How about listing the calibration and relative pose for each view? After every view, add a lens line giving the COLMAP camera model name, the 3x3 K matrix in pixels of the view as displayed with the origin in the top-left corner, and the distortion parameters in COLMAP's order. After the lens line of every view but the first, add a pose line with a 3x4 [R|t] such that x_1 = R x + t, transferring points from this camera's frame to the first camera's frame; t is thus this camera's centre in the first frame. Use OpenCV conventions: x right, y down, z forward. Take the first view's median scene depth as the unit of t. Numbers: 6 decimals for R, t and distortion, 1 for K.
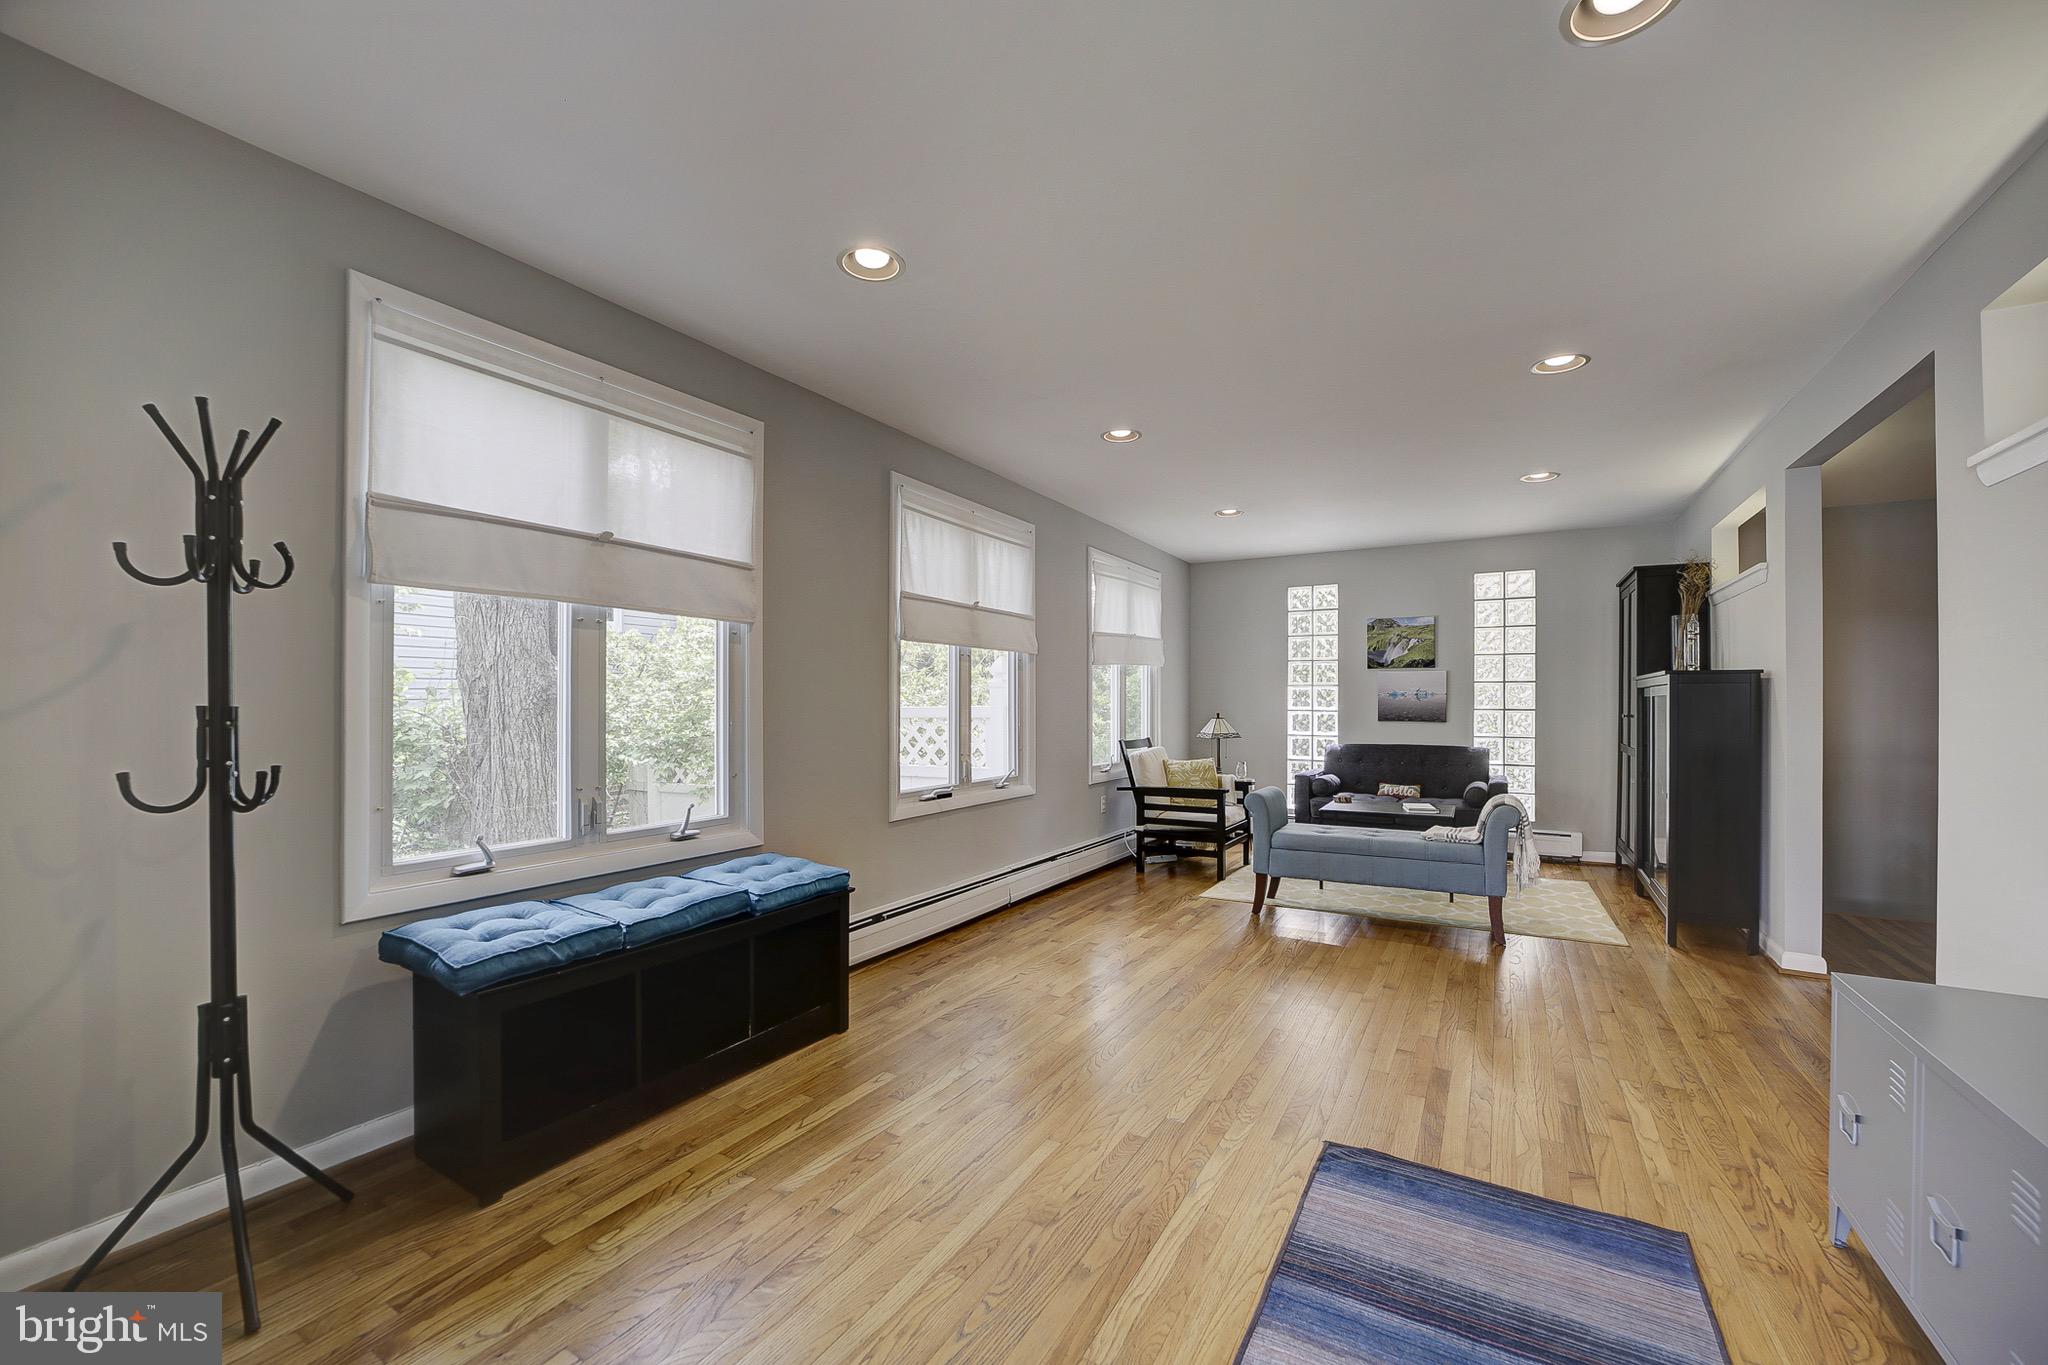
lens RADIAL K [[797.1, 0, 1038.0], [0, 797.1, 696.8], [0, 0, 1]] dist [-0.040693, 0.010423]
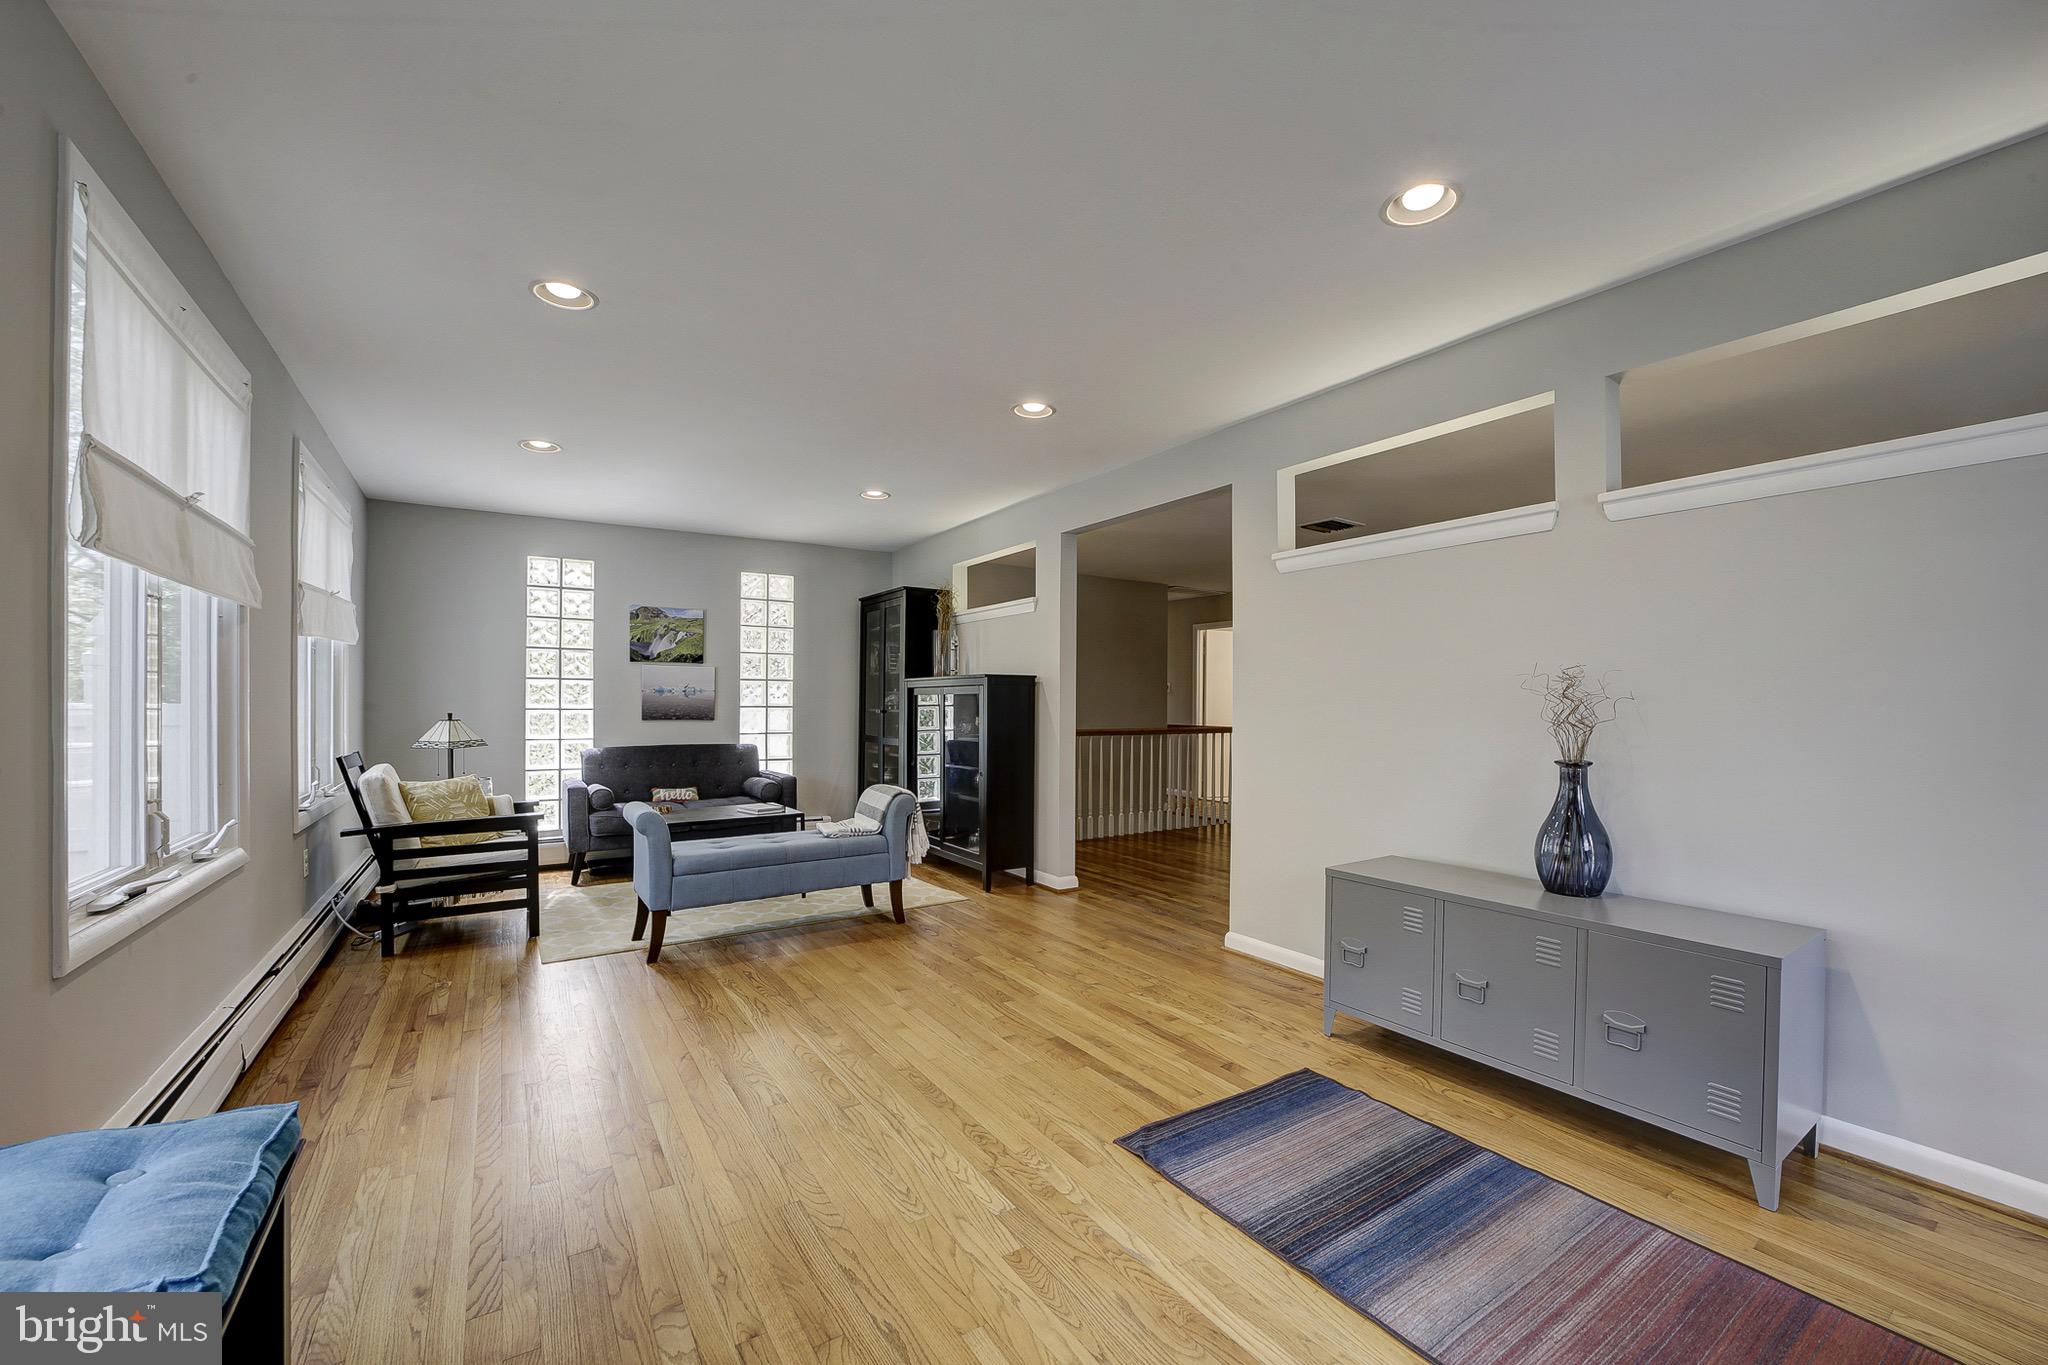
lens RADIAL K [[797.1, 0, 1038.0], [0, 797.1, 696.8], [0, 0, 1]] dist [-0.040693, 0.010423]
pose [[0.447690, 0.006423, 0.894166, -0.254784], [-0.006862, 0.999969, -0.003747, 0.006504], [-0.894163, -0.004458, 0.447720, 0.292598]]
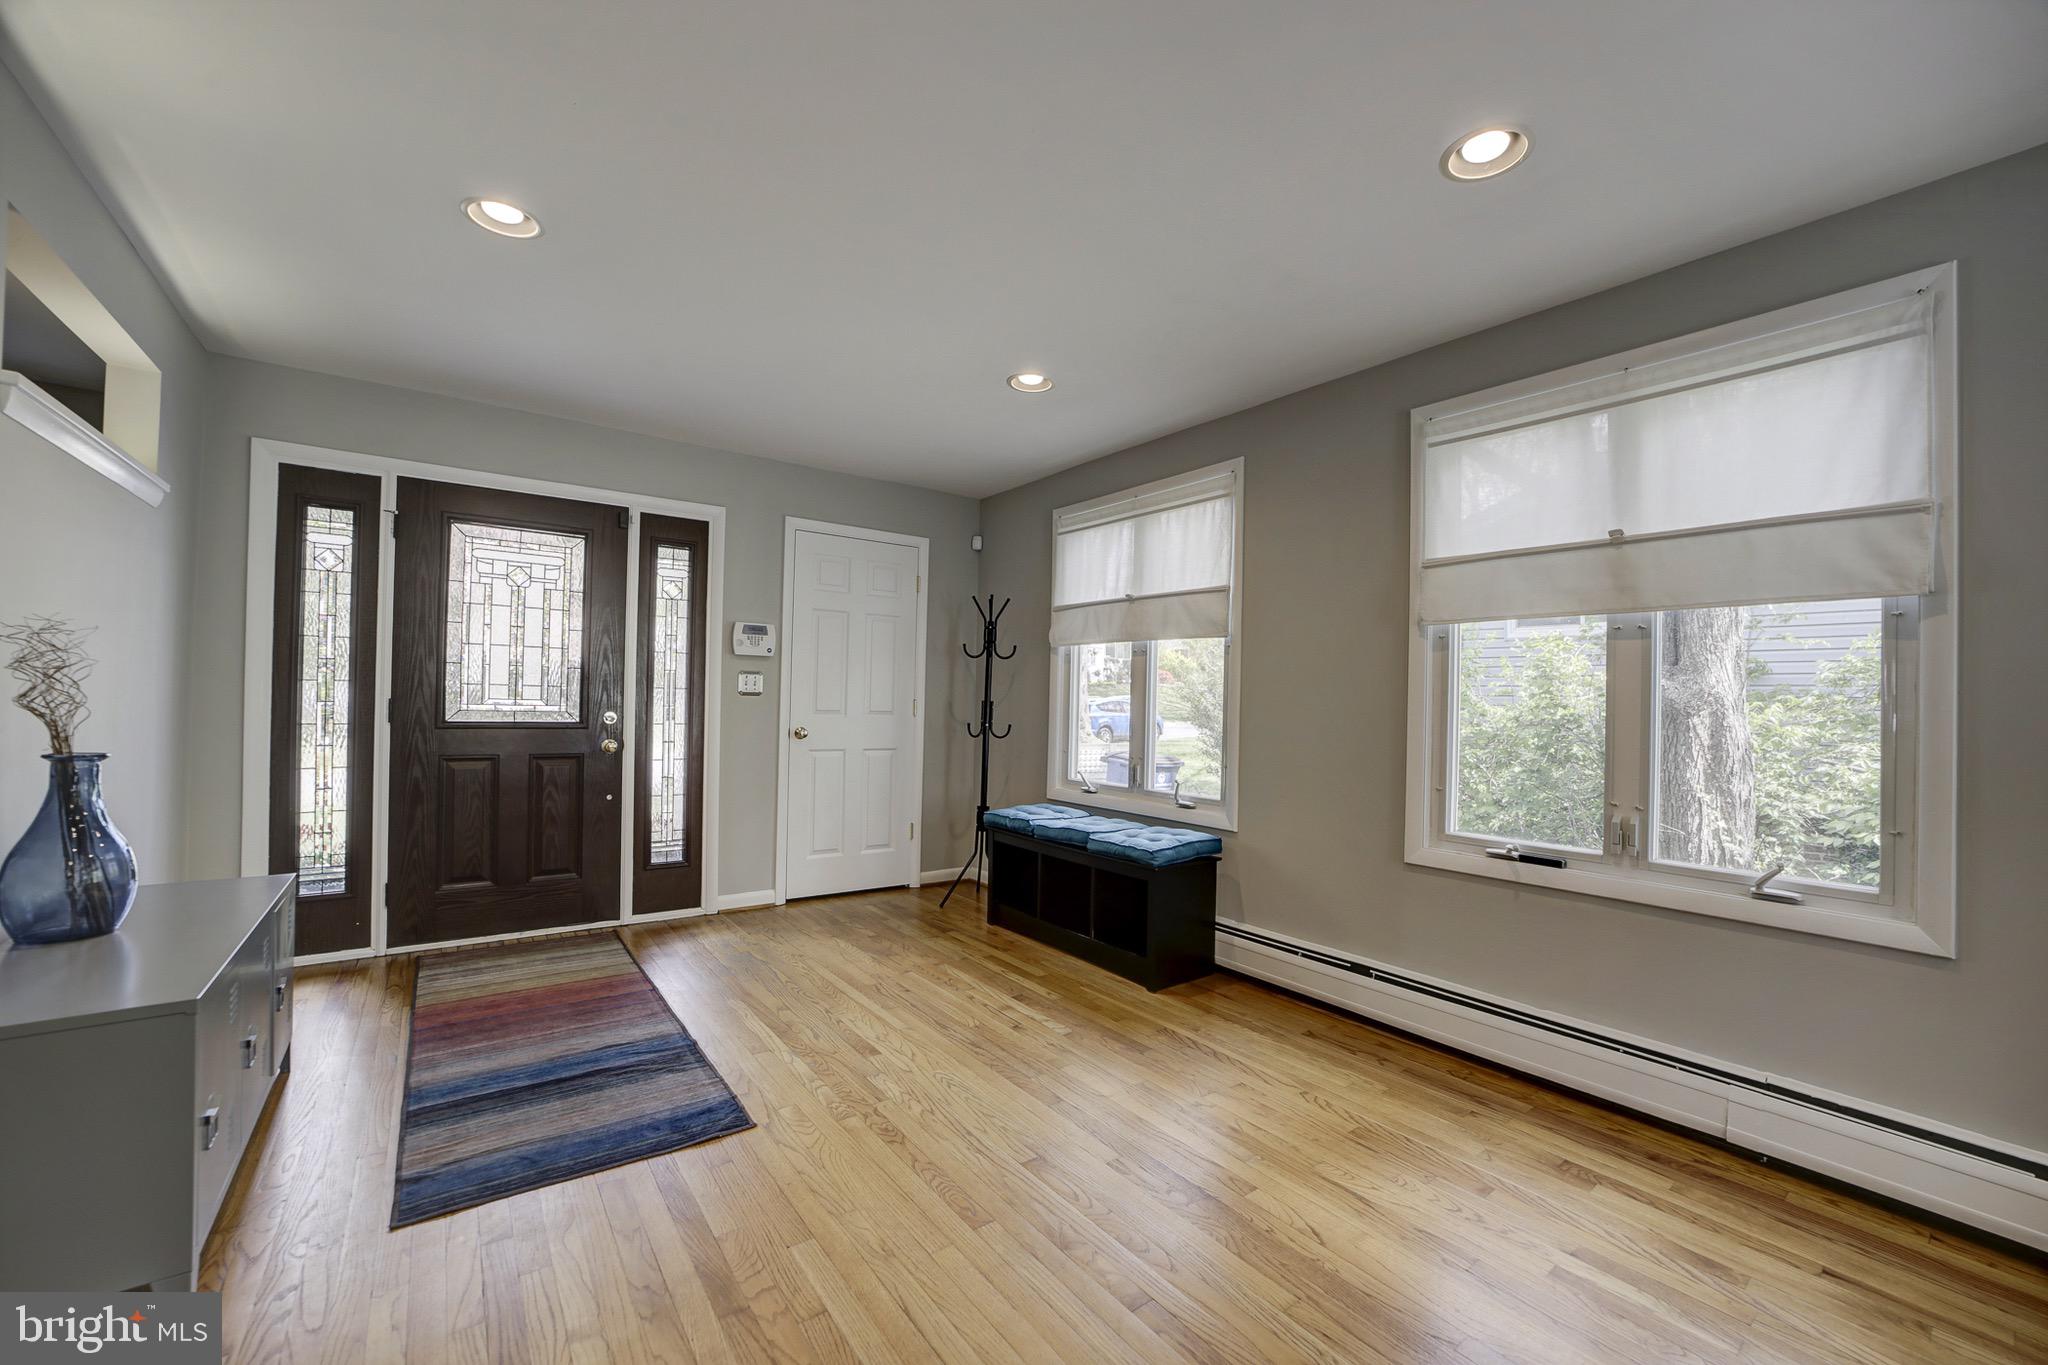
lens RADIAL K [[797.1, 0, 1038.0], [0, 797.1, 696.8], [0, 0, 1]] dist [-0.040693, 0.010423]
pose [[-0.394556, -0.026015, -0.918504, 0.522983], [-0.016556, 0.999638, -0.021201, 0.017173], [0.918723, 0.006841, -0.394844, 0.779243]]
